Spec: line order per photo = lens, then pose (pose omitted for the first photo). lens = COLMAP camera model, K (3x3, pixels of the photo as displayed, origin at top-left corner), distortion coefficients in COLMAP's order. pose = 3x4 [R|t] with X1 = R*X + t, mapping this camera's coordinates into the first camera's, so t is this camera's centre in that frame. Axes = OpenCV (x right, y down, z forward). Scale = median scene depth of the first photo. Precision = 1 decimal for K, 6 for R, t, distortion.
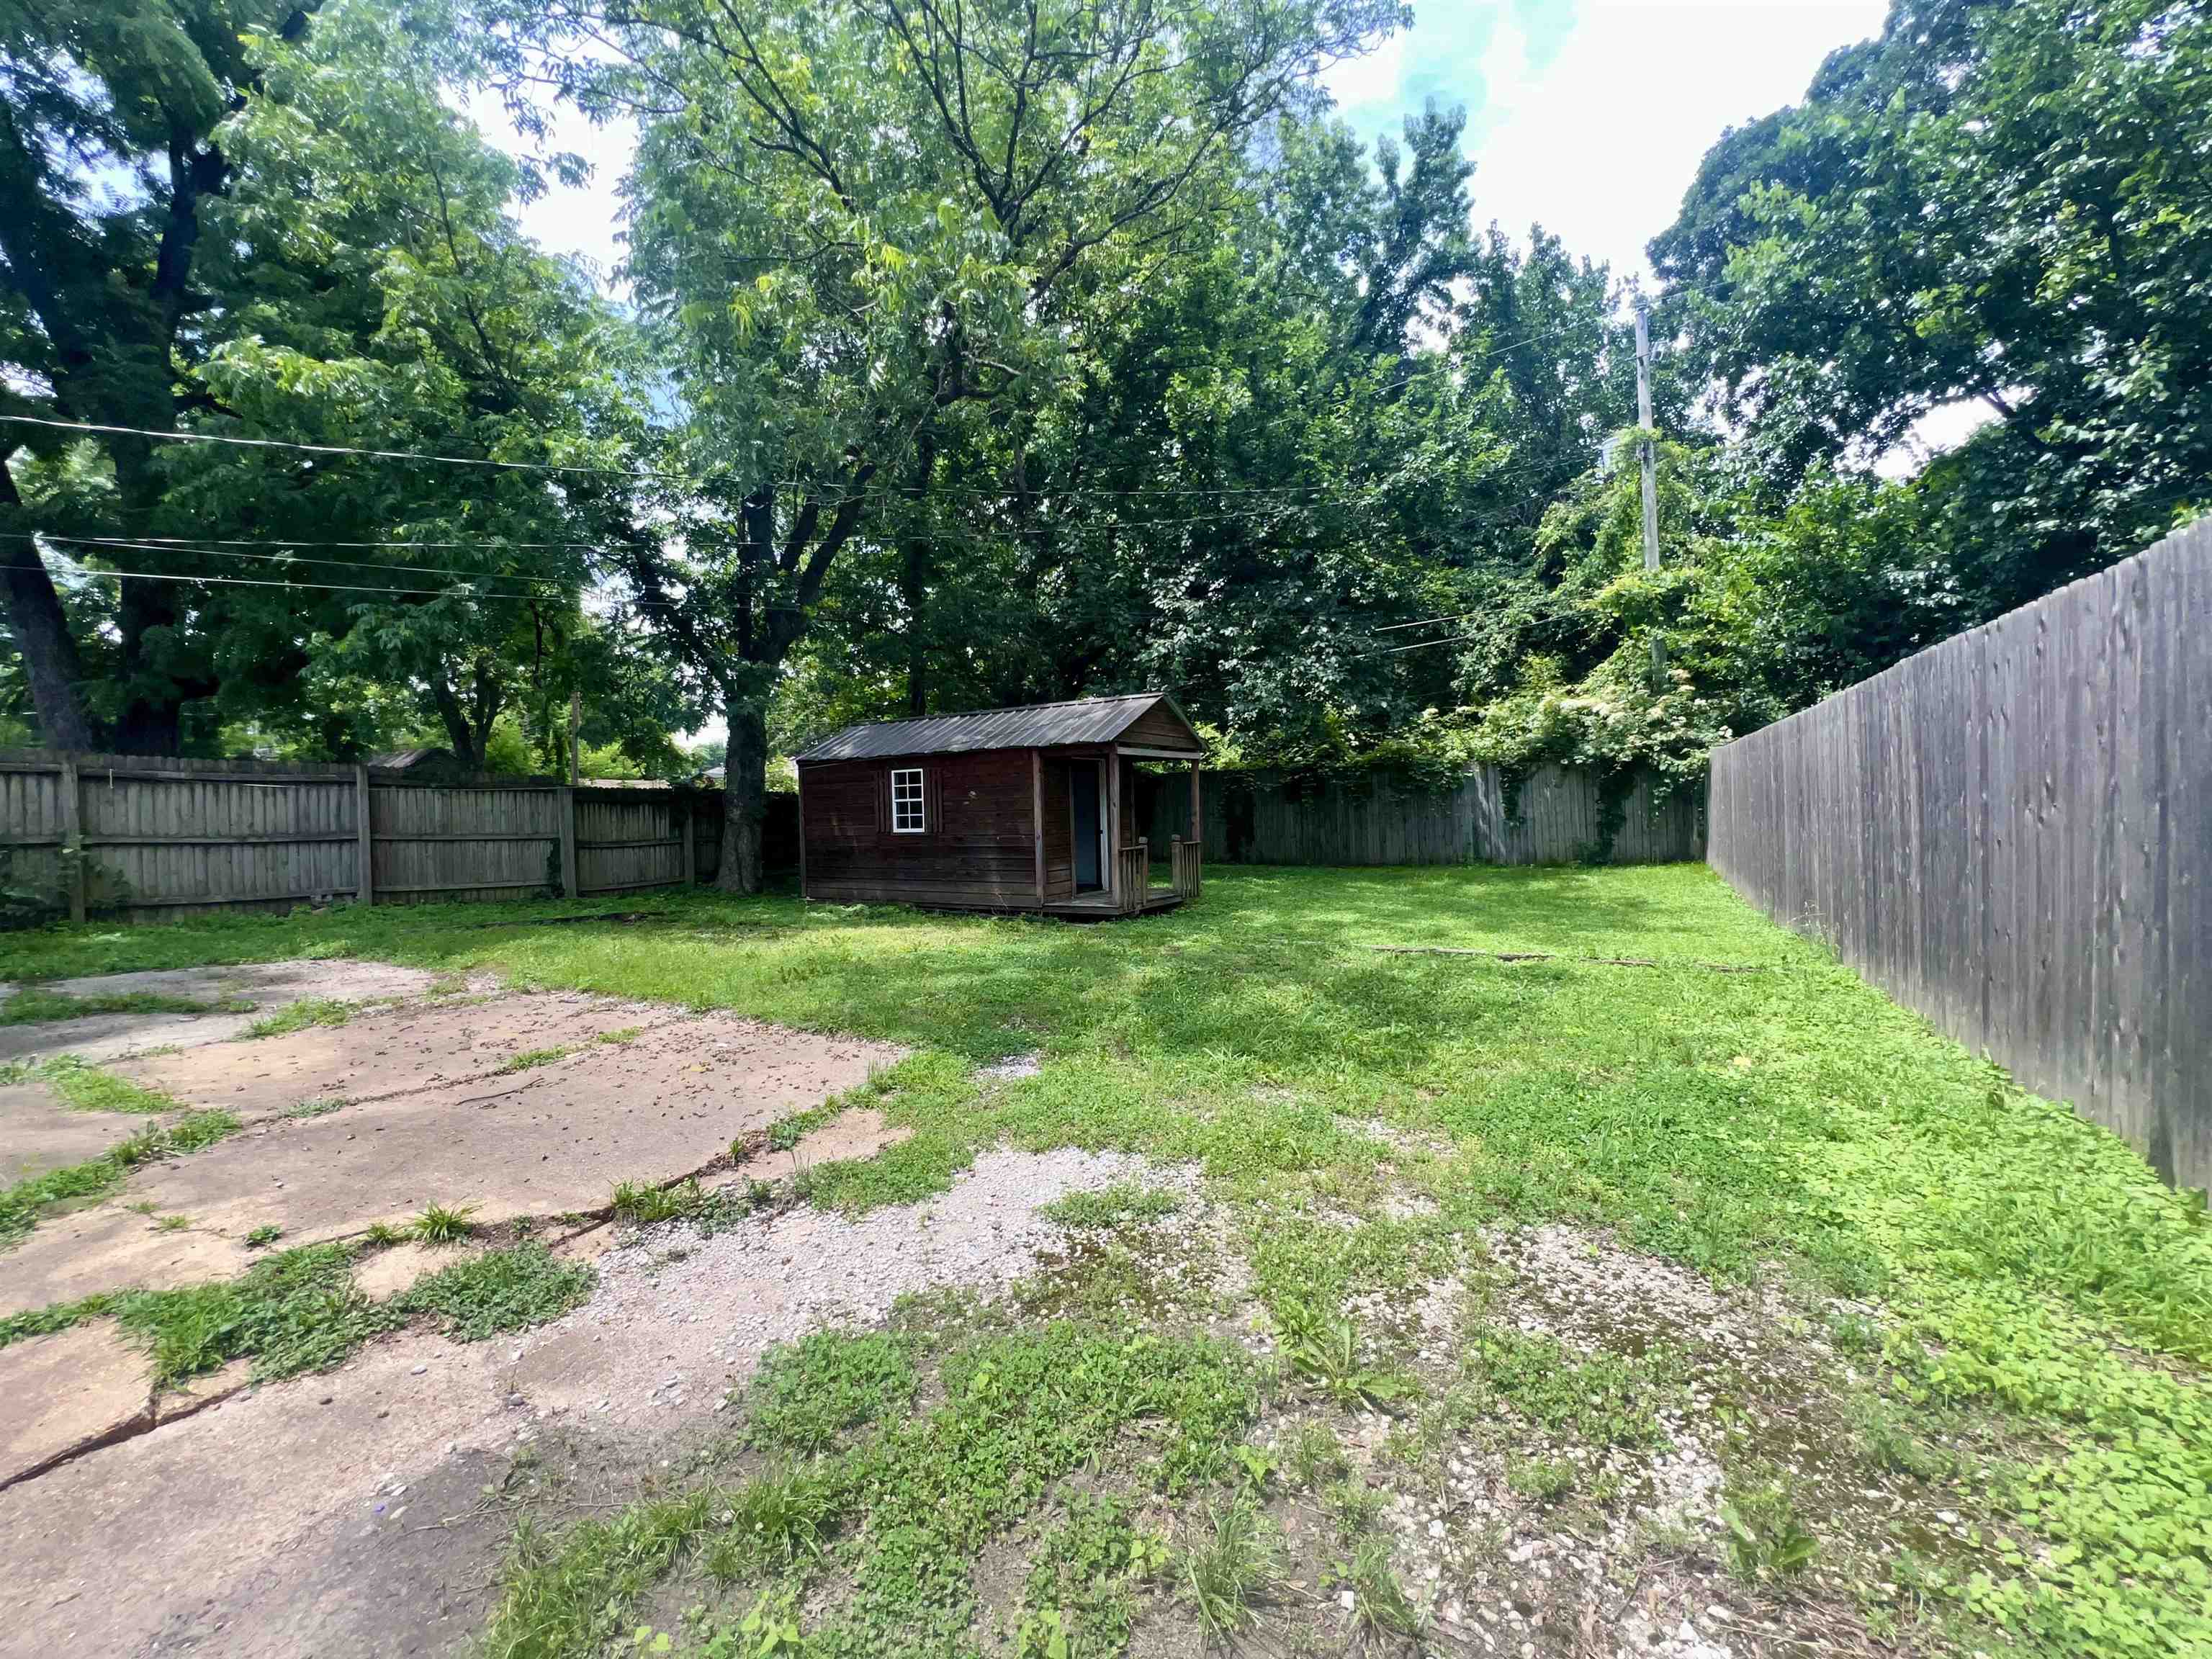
lens RADIAL K [[890.3, 0, 1106.0], [0, 890.3, 829.5], [0, 0, 1]] dist [-0.000271, -0.000028]
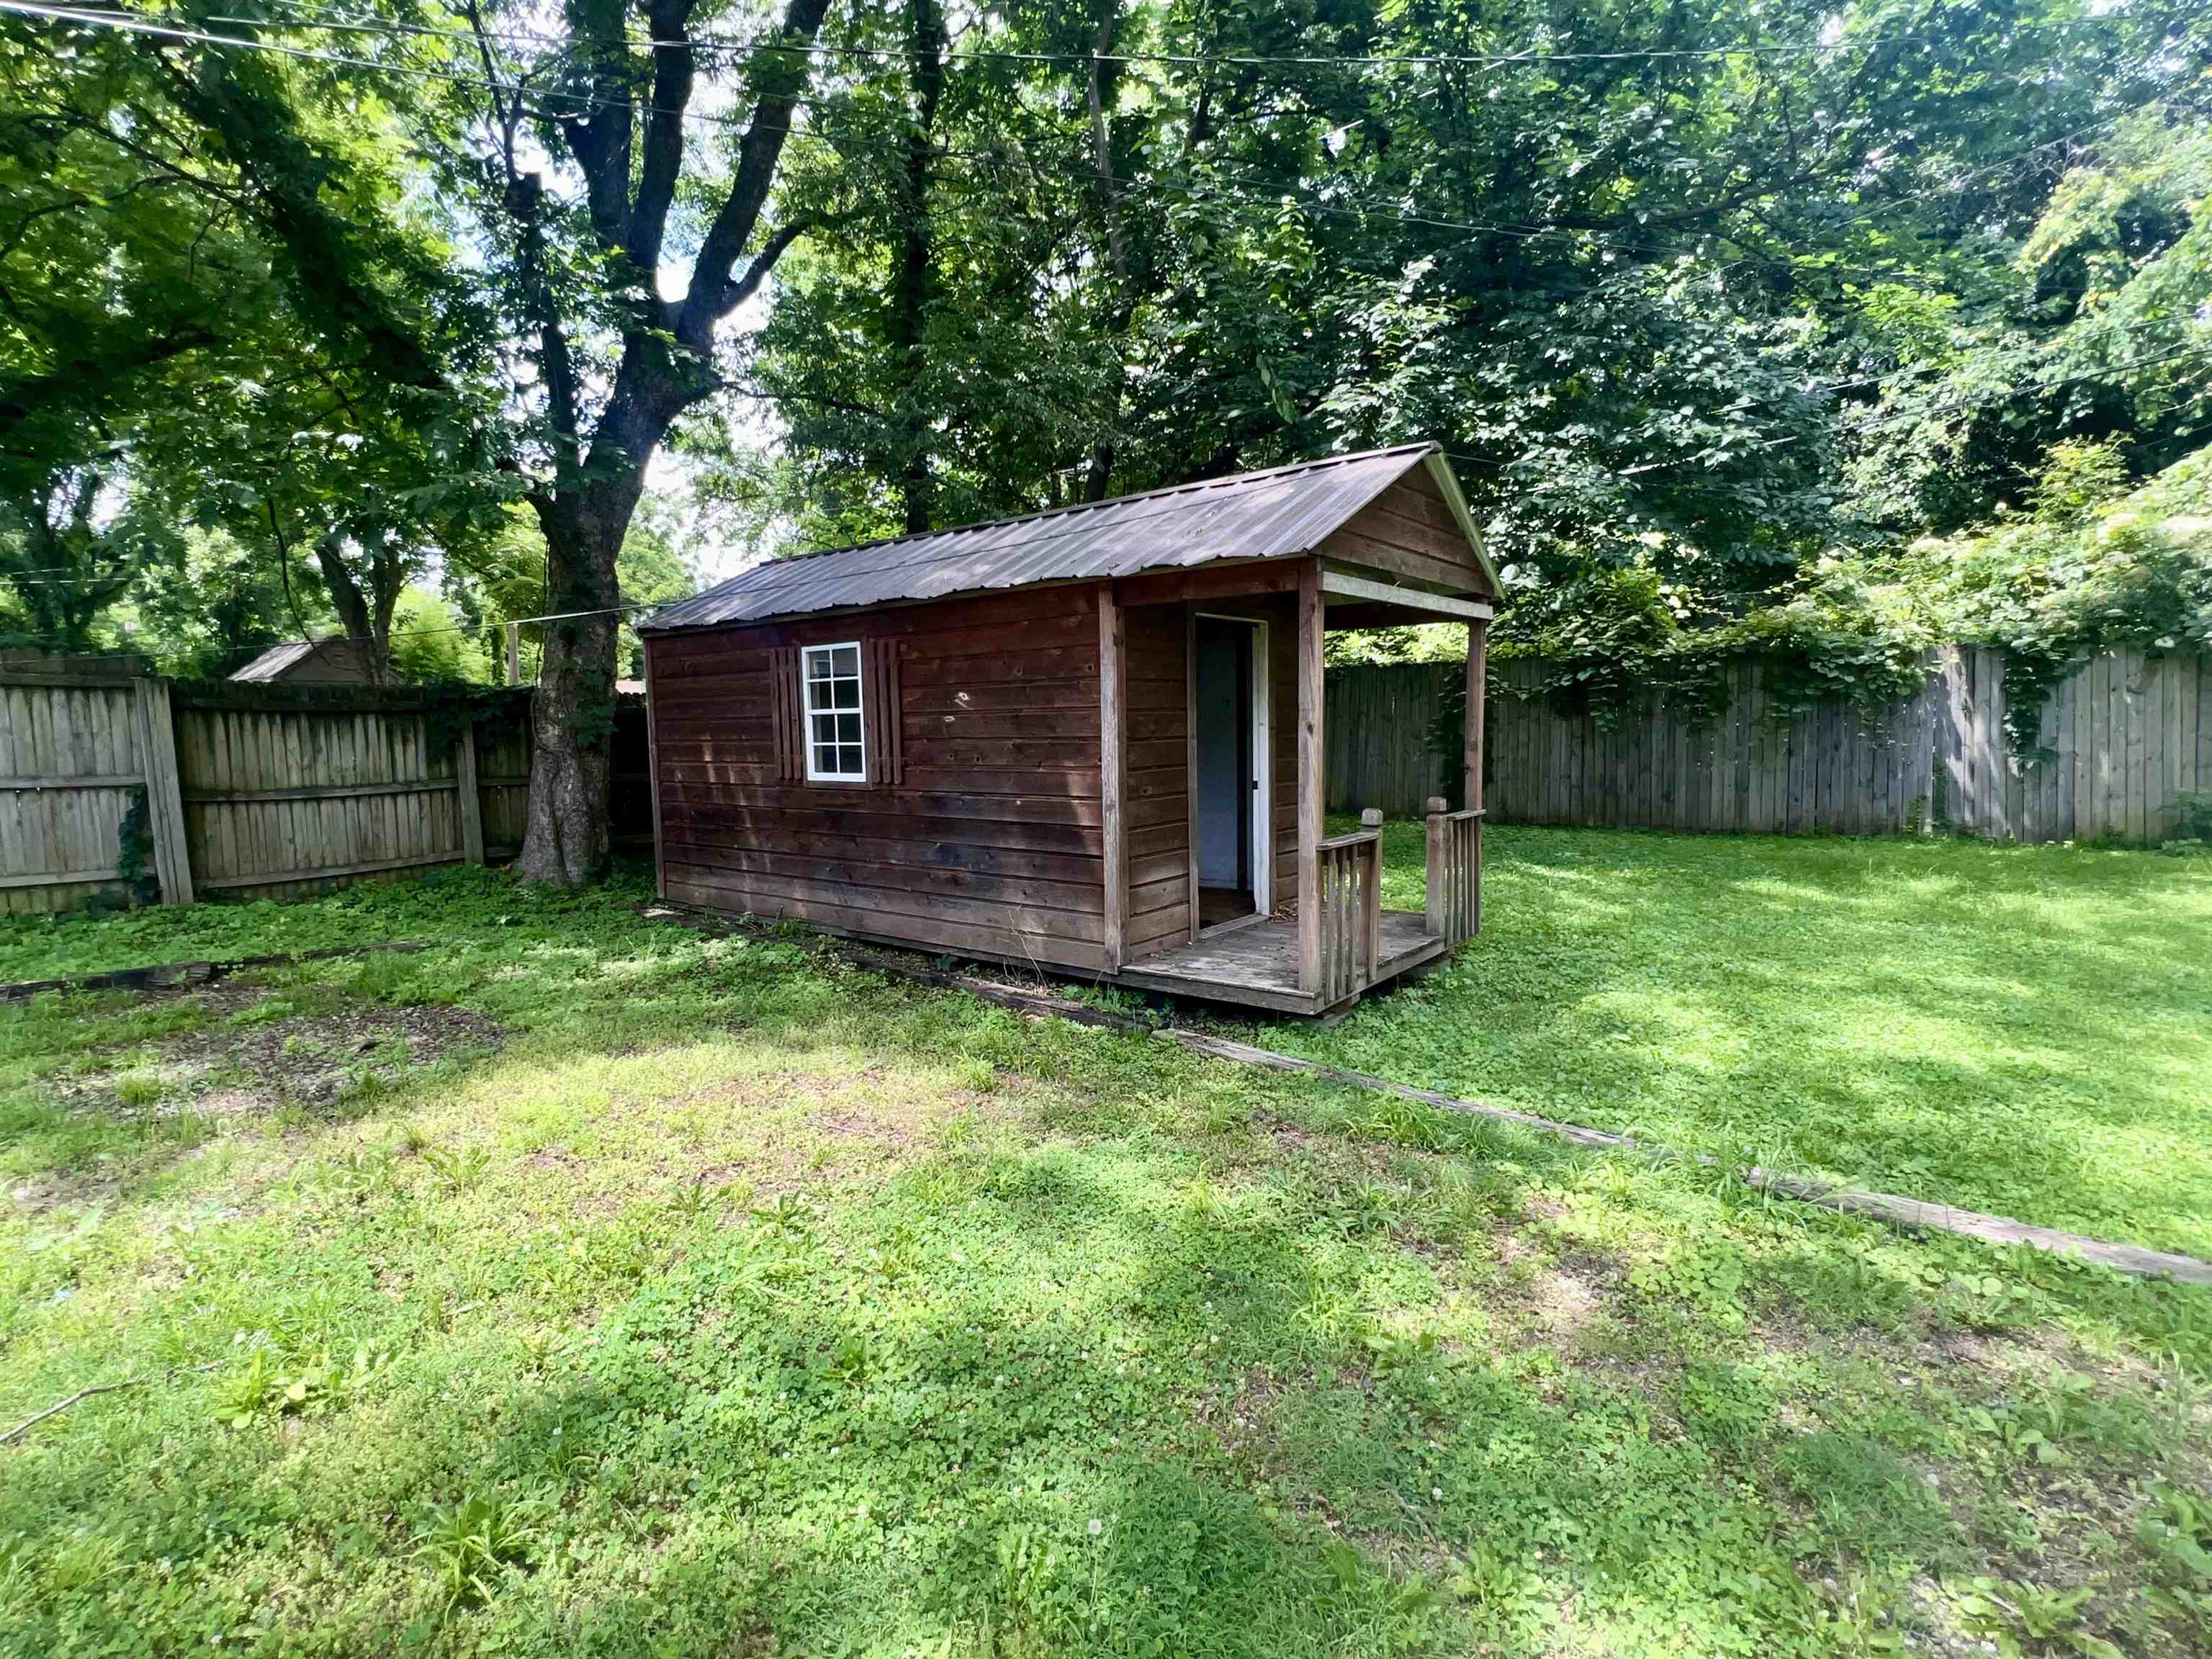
lens RADIAL K [[1033.8, 0, 1106.0], [0, 1033.8, 829.5], [0, 0, 1]] dist [-0.002577, -0.000117]
pose [[0.995058, 0.017893, -0.097665, -0.025054], [-0.009864, 0.996577, 0.082083, -0.015174], [0.098799, -0.080714, 0.991829, 0.417788]]
